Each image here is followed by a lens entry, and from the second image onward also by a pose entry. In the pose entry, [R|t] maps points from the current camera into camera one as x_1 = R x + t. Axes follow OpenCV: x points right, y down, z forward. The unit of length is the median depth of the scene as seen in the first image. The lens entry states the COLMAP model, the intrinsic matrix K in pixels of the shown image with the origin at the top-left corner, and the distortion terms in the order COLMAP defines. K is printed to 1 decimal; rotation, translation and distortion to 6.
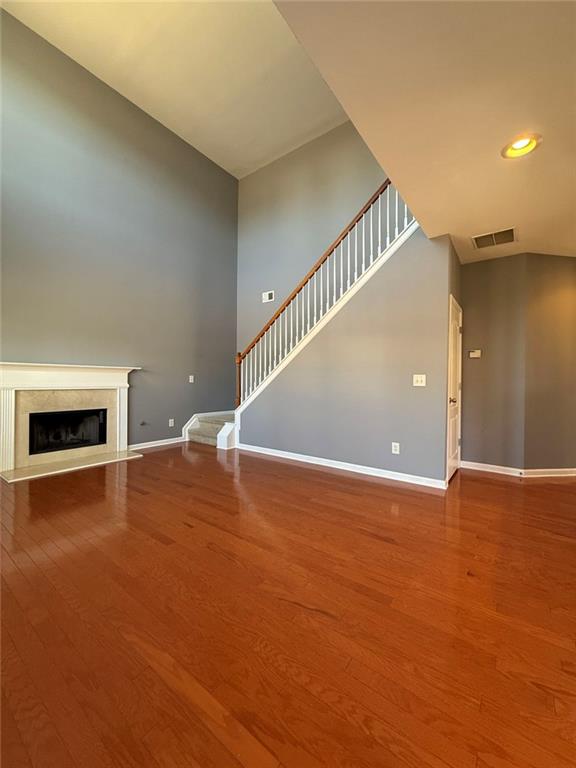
lens RADIAL K [[305.7, 0, 285.4], [0, 305.7, 383.3], [0, 0, 1]] dist [-0.000289, 0.000259]
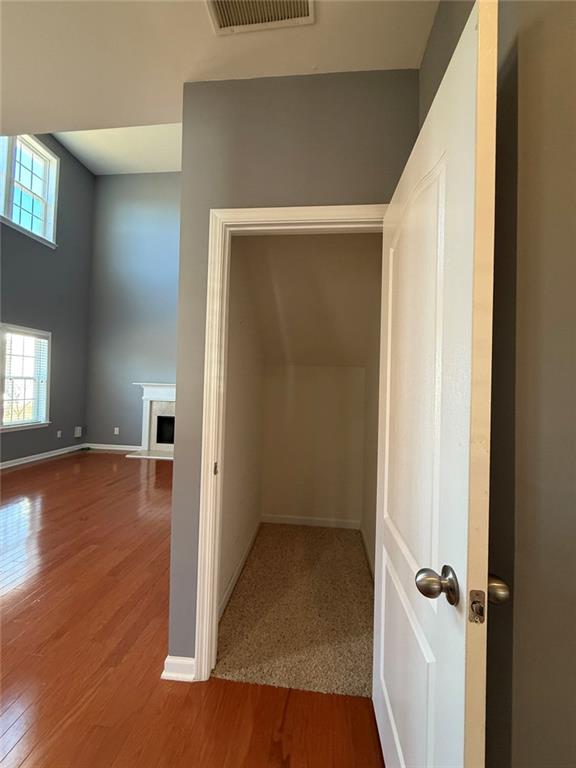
lens RADIAL K [[305.7, 0, 287.7], [0, 305.7, 387.1], [0, 0, 1]] dist [-0.000289, 0.000259]
pose [[0.497377, -0.002325, -0.867531, 0.671488], [-0.031942, 0.999269, -0.020992, -0.029389], [0.866946, 0.038151, 0.496939, 0.651998]]
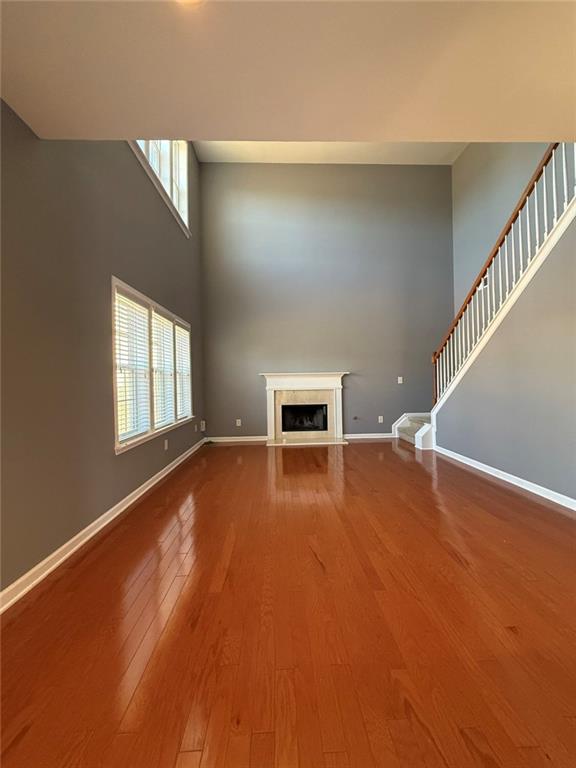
lens RADIAL K [[305.7, 0, 291.5], [0, 305.7, 384.3], [0, 0, 1]] dist [-0.000289, 0.000259]
pose [[0.632564, -0.015623, -0.774350, 0.338854], [0.015691, 0.999850, -0.007355, 0.002911], [0.774349, -0.007498, 0.632714, 0.036128]]
